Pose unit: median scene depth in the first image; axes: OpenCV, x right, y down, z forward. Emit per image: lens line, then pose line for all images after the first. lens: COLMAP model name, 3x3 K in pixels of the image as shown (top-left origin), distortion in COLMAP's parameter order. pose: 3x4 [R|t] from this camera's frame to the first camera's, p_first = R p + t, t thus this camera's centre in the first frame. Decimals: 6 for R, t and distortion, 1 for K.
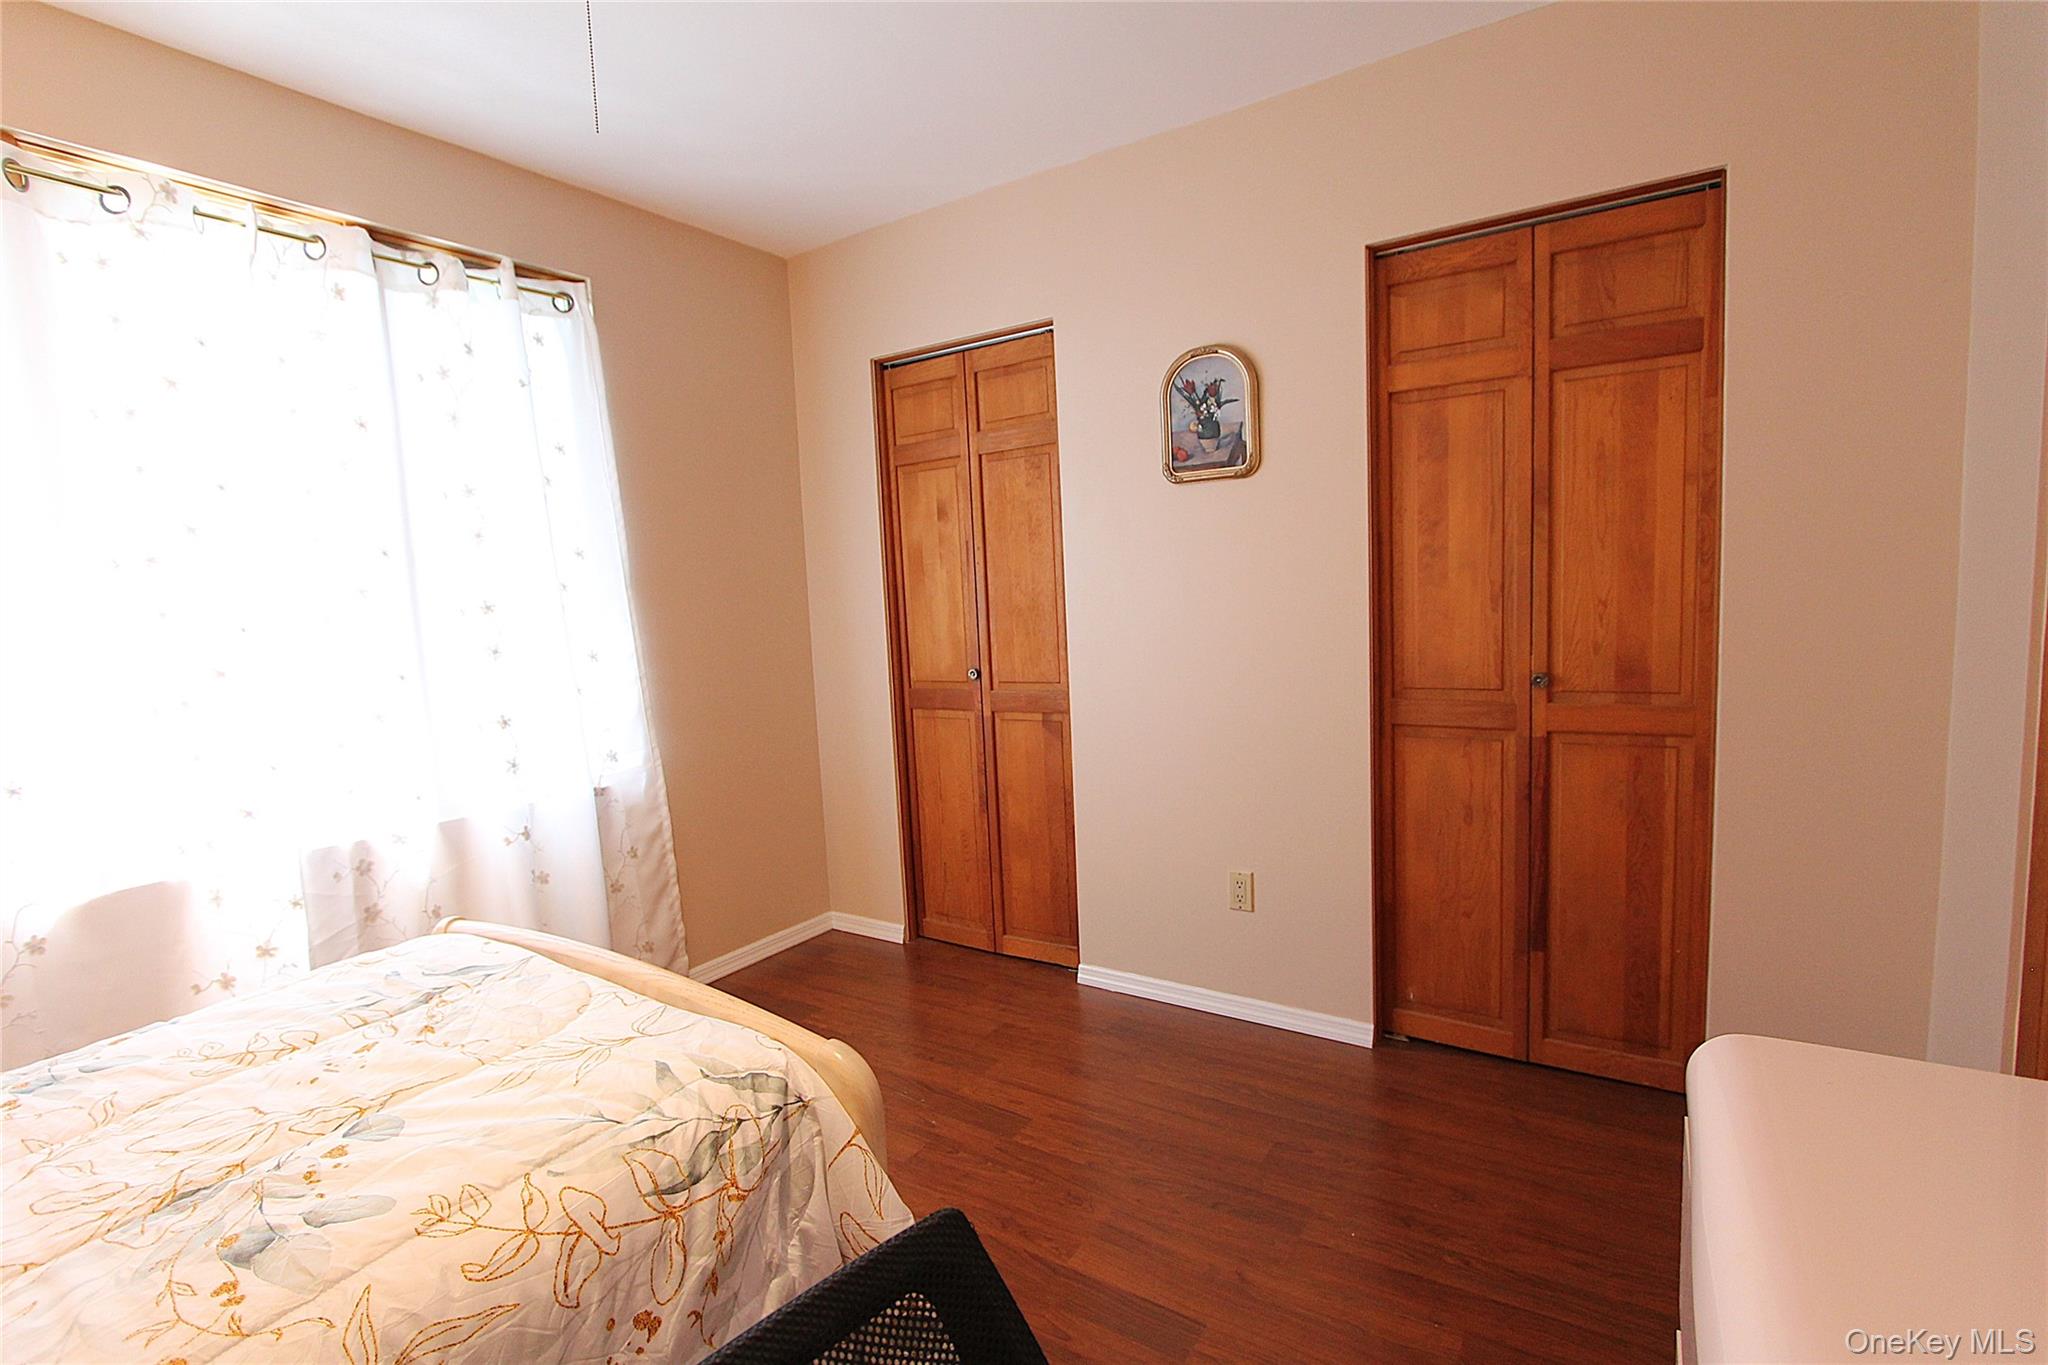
lens RADIAL K [[951.4, 0, 1022.8], [0, 951.4, 685.3], [0, 0, 1]] dist [-0.013682, 0.000433]
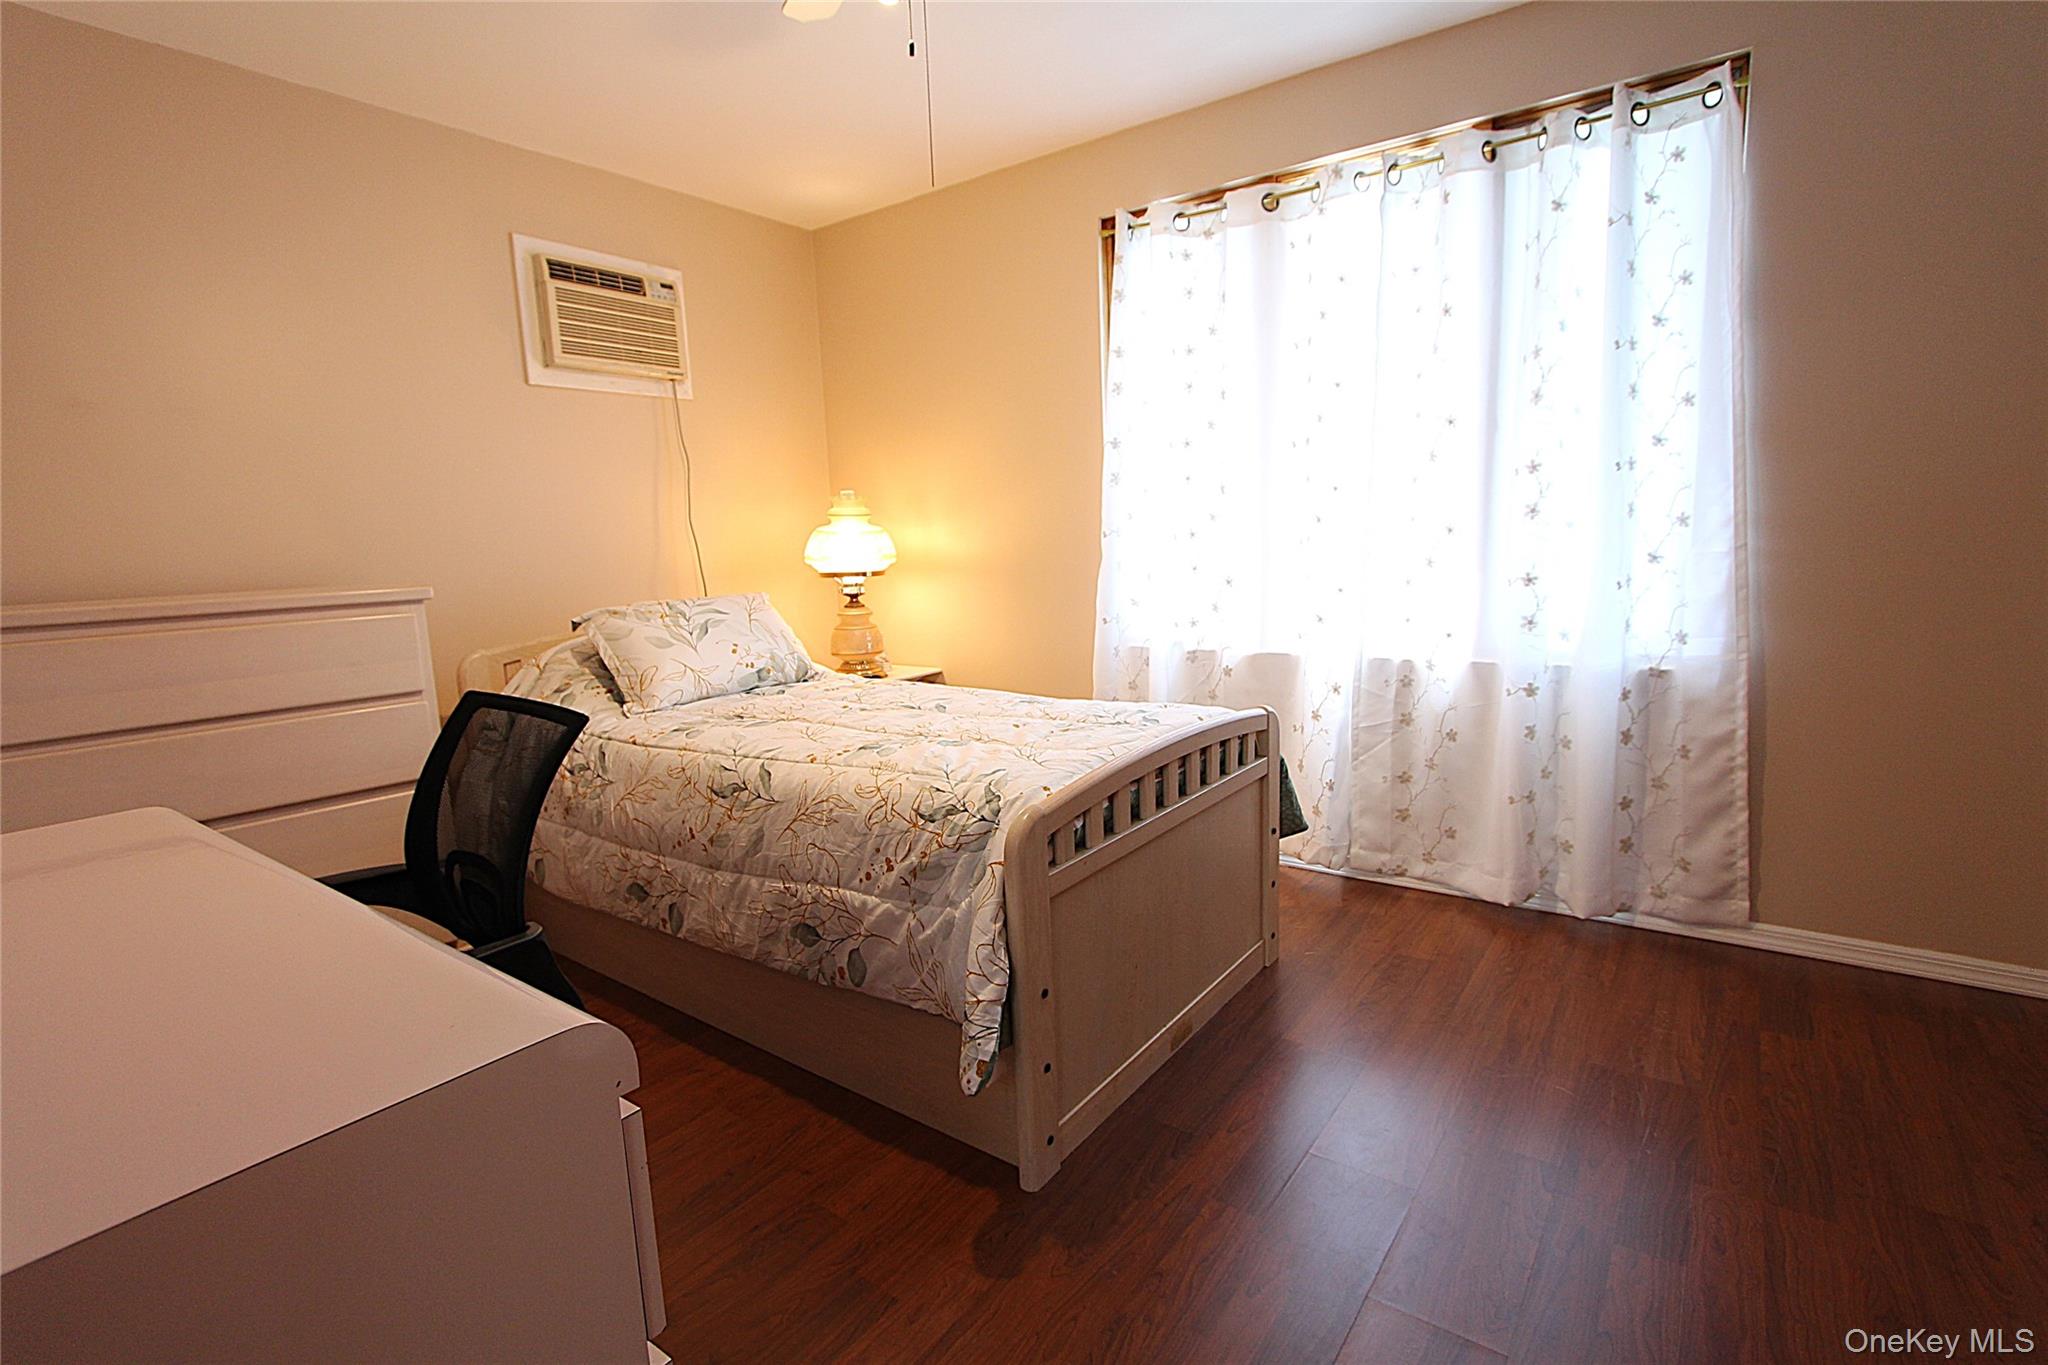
lens RADIAL K [[951.4, 0, 1023.9], [0, 951.4, 684.6], [0, 0, 1]] dist [-0.013682, 0.000433]
pose [[-0.050096, 0.202613, -0.977977, 0.513968], [-0.055881, 0.977104, 0.205295, -0.030461], [0.997180, 0.064935, -0.037627, 0.492242]]
